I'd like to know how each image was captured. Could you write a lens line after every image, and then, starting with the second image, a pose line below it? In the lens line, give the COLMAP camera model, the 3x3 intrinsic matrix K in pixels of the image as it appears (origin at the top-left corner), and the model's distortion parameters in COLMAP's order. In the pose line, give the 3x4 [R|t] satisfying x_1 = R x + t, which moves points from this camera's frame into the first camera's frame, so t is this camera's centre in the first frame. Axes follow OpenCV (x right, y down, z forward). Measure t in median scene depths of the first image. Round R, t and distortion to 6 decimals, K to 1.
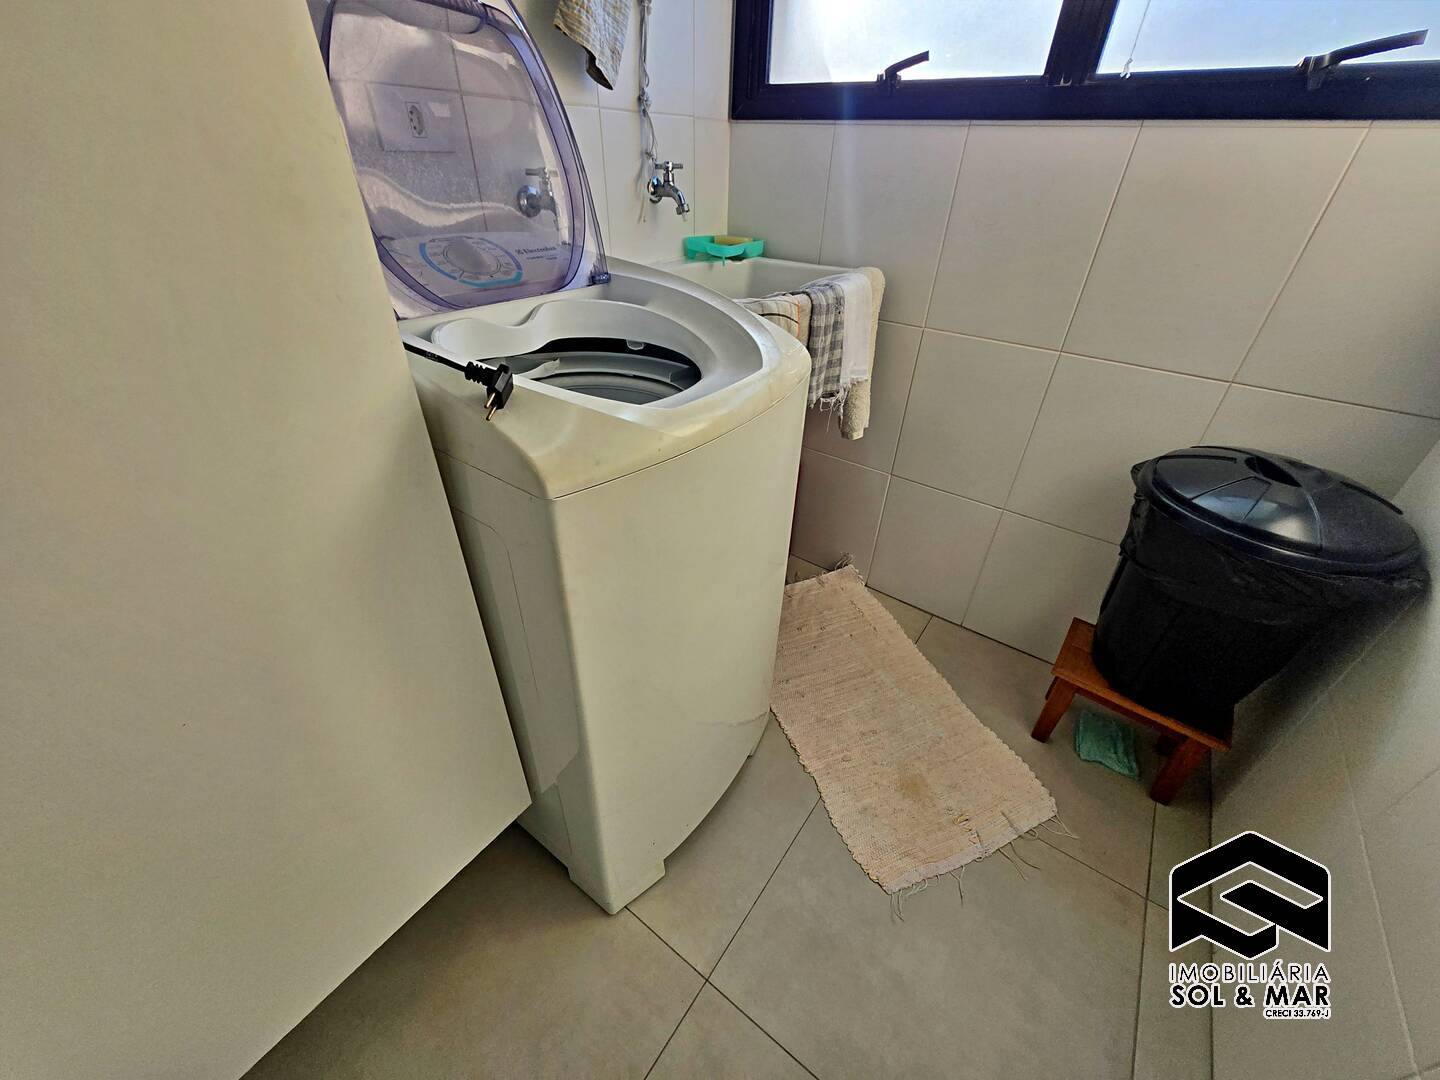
lens RADIAL K [[571.6, 0, 726.5], [0, 571.6, 523.1], [0, 0, 1]] dist [0.004639, -0.002930]
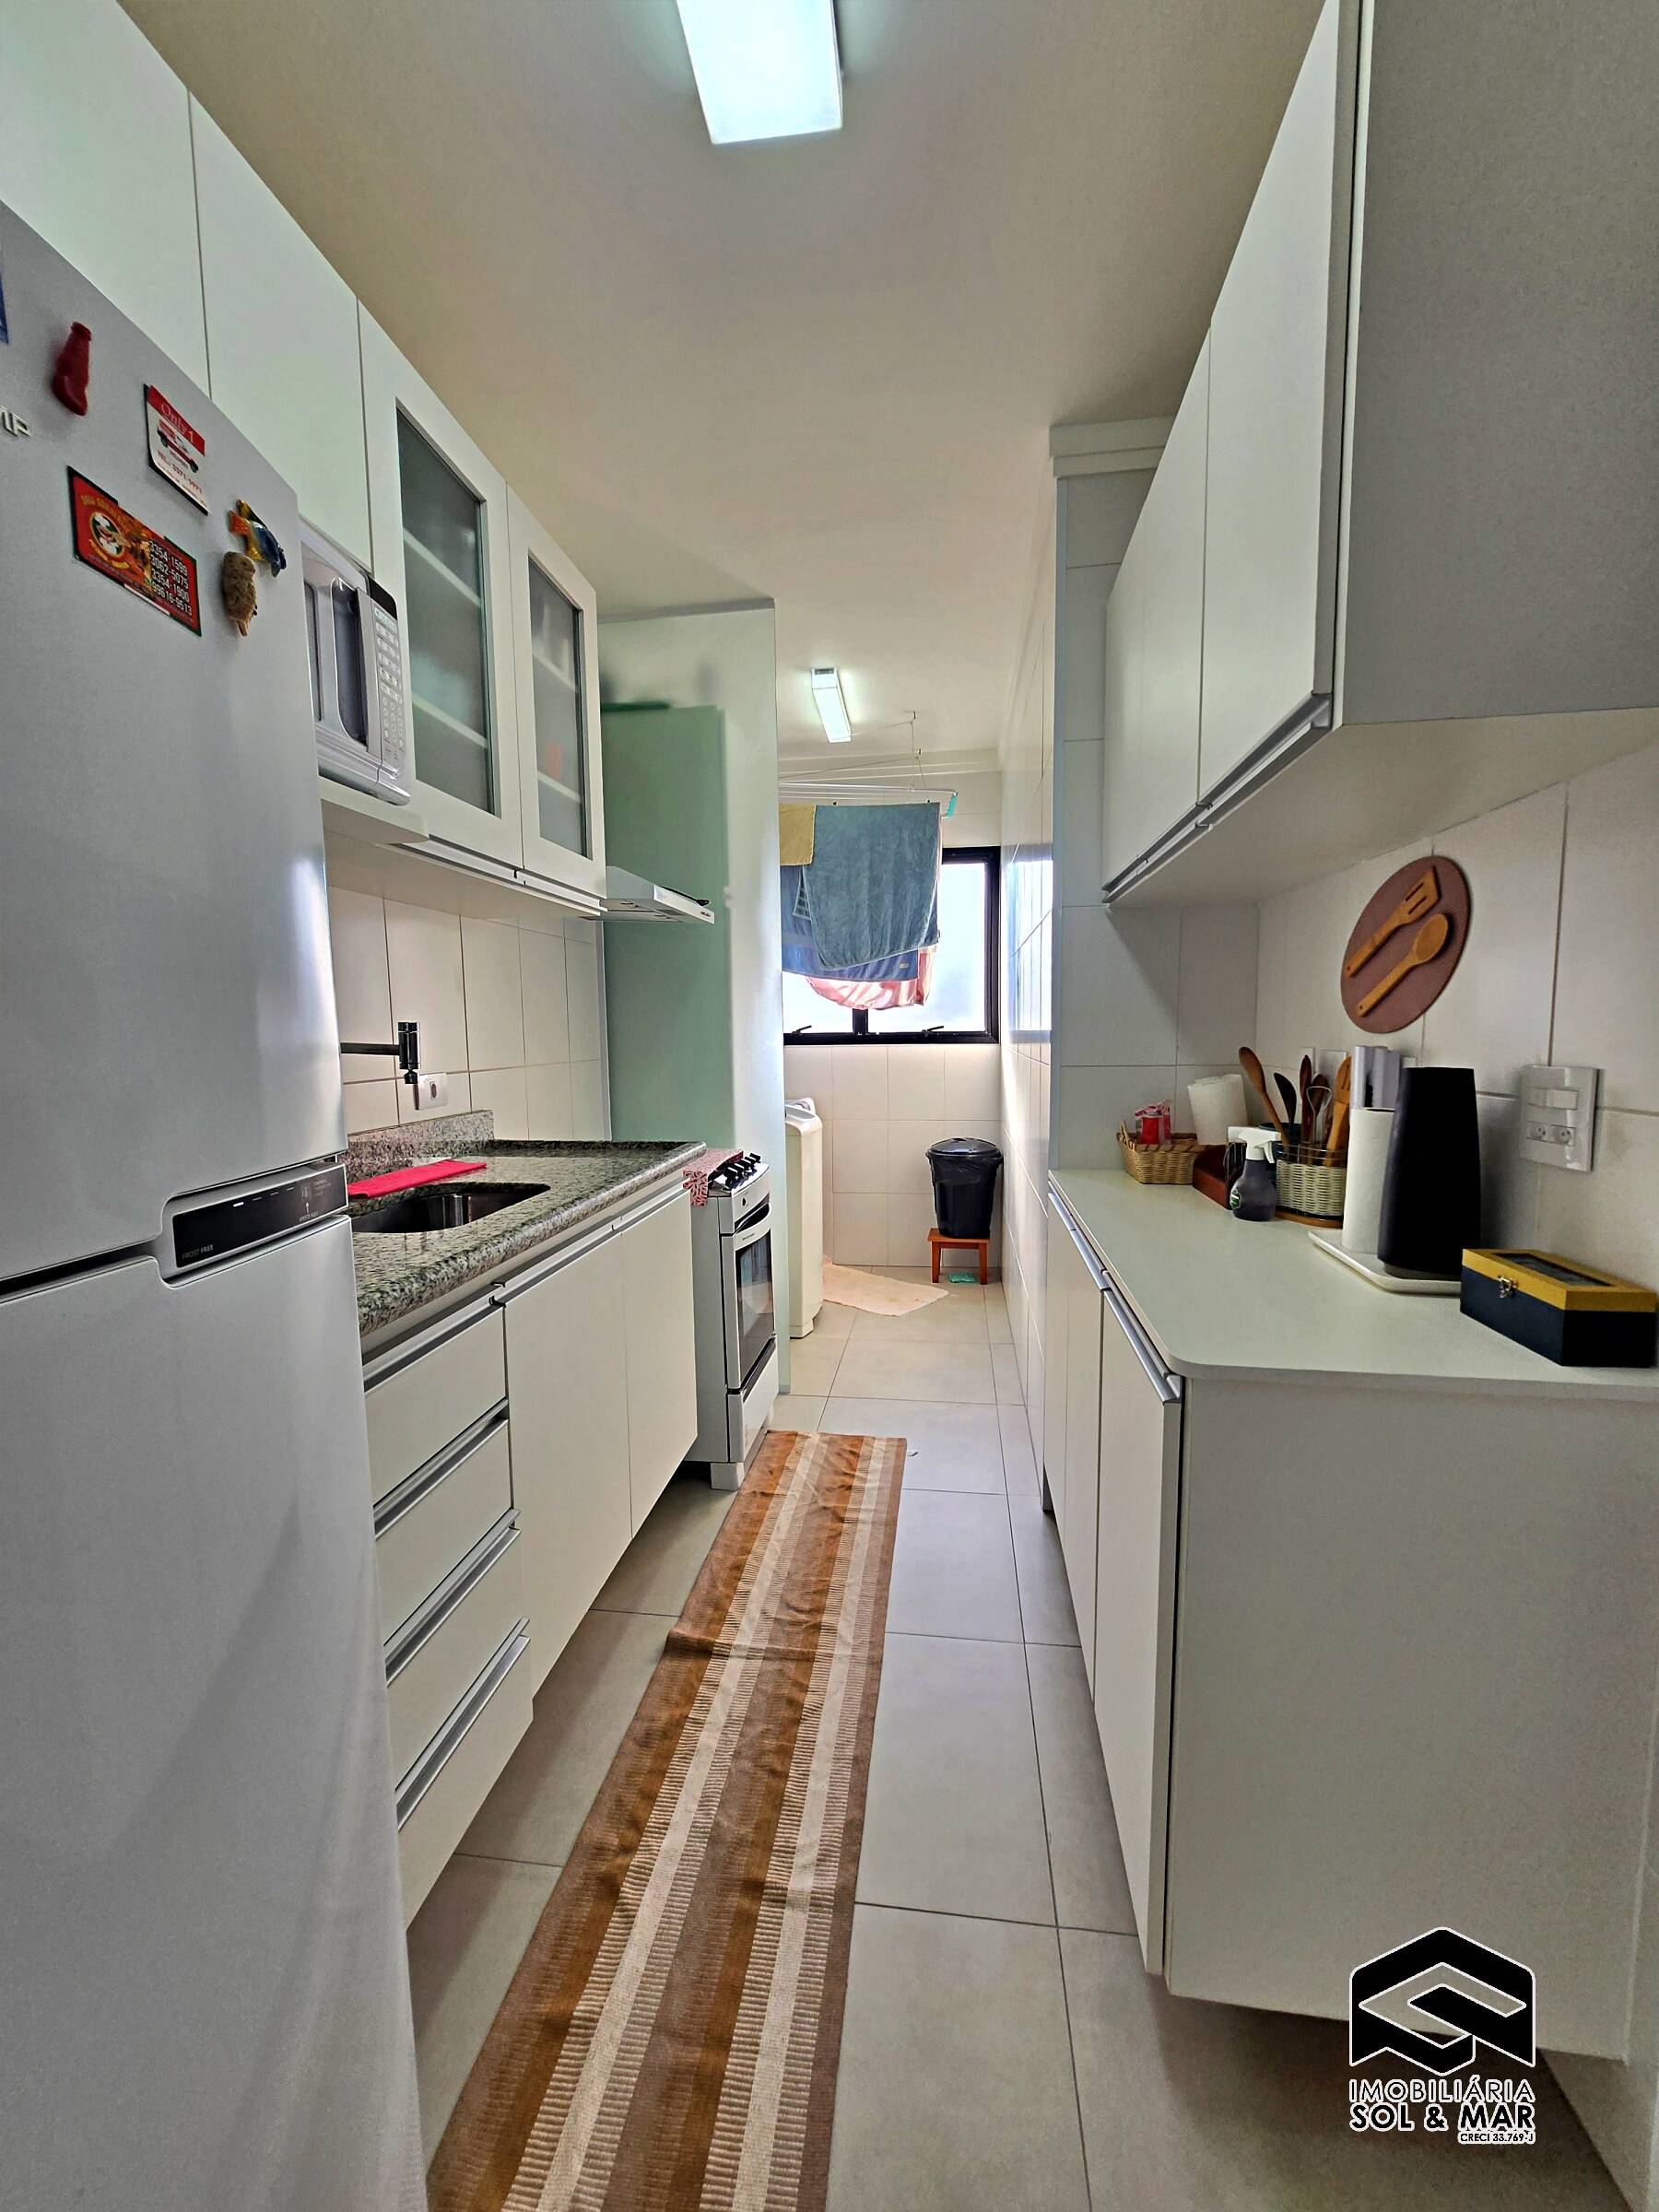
lens RADIAL K [[867.2, 0, 834.3], [0, 867.2, 1113.2], [0, 0, 1]] dist [0.005545, -0.000311]
pose [[0.881366, -0.089634, 0.463854, -1.423882], [0.293715, 0.872986, -0.389393, 1.116020], [-0.370035, 0.479438, 0.795747, -2.008882]]
